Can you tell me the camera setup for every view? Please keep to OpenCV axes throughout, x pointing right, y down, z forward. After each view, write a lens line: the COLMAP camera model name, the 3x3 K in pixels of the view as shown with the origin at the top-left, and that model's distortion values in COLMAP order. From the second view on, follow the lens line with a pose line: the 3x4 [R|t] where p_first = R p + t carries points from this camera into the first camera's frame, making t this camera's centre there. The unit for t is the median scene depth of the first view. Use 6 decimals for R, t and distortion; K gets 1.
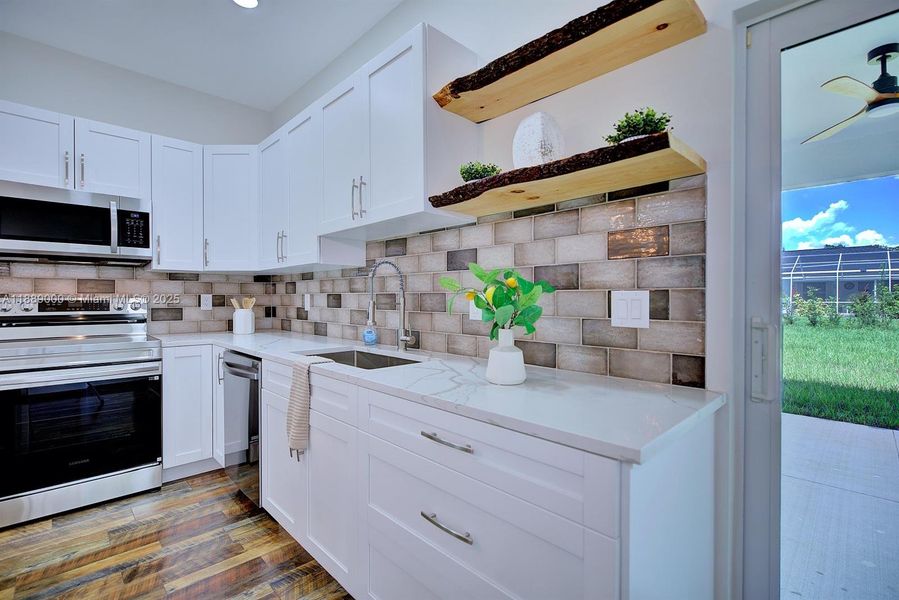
lens RADIAL K [[411.3, 0, 450.1], [0, 411.3, 301.1], [0, 0, 1]] dist [-0.003651, 0.000767]
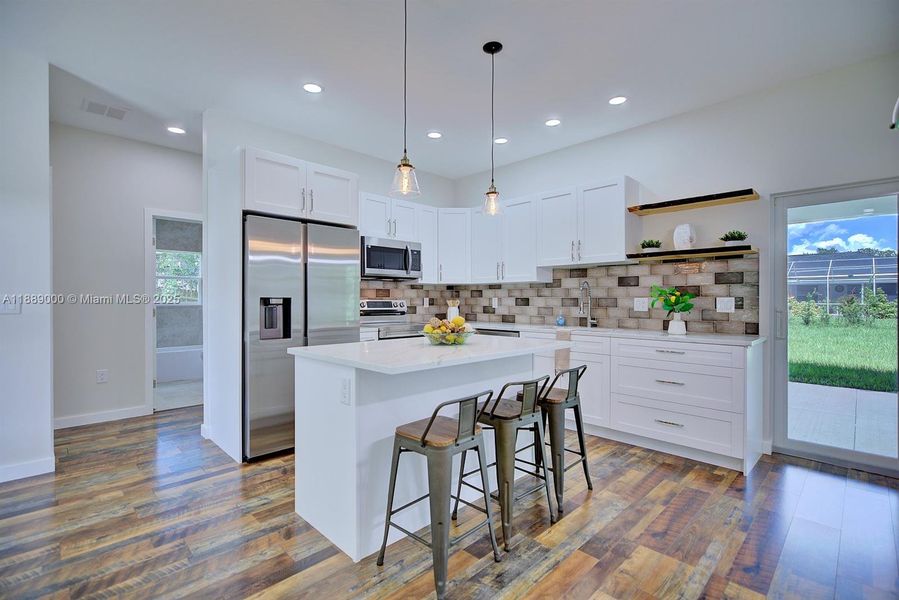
lens RADIAL K [[411.3, 0, 452.2], [0, 411.3, 300.4], [0, 0, 1]] dist [-0.003651, 0.000767]
pose [[0.999937, 0.000421, 0.011173, -0.634664], [-0.000357, 0.999983, -0.005792, 0.003680], [-0.011176, 0.005787, 0.999921, -0.742589]]
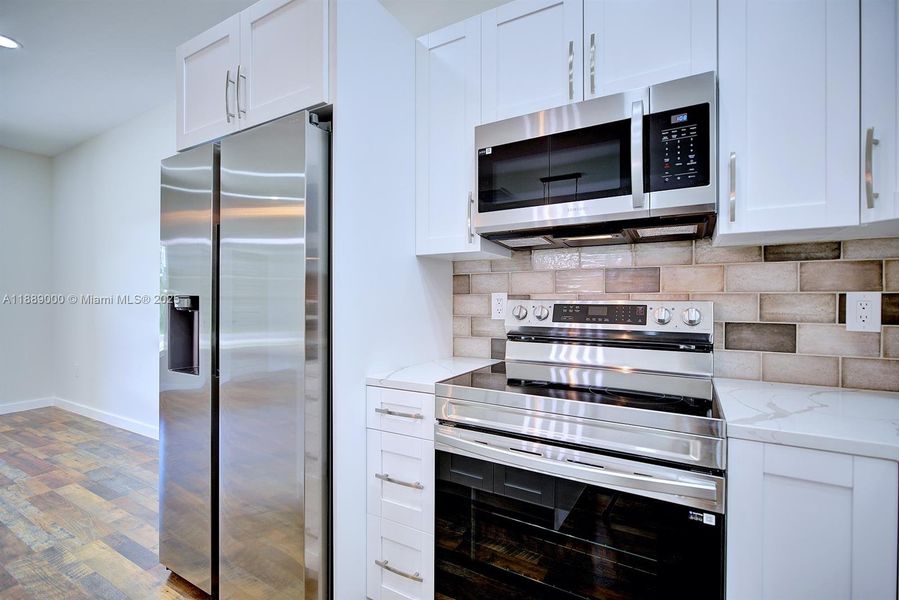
lens RADIAL K [[411.3, 0, 451.6], [0, 411.3, 299.6], [0, 0, 1]] dist [-0.003651, 0.000767]
pose [[0.273362, 0.003826, -0.961904, -0.403124], [-0.008496, 0.999963, 0.001563, -0.008127], [0.961874, 0.007745, 0.273385, 0.640090]]
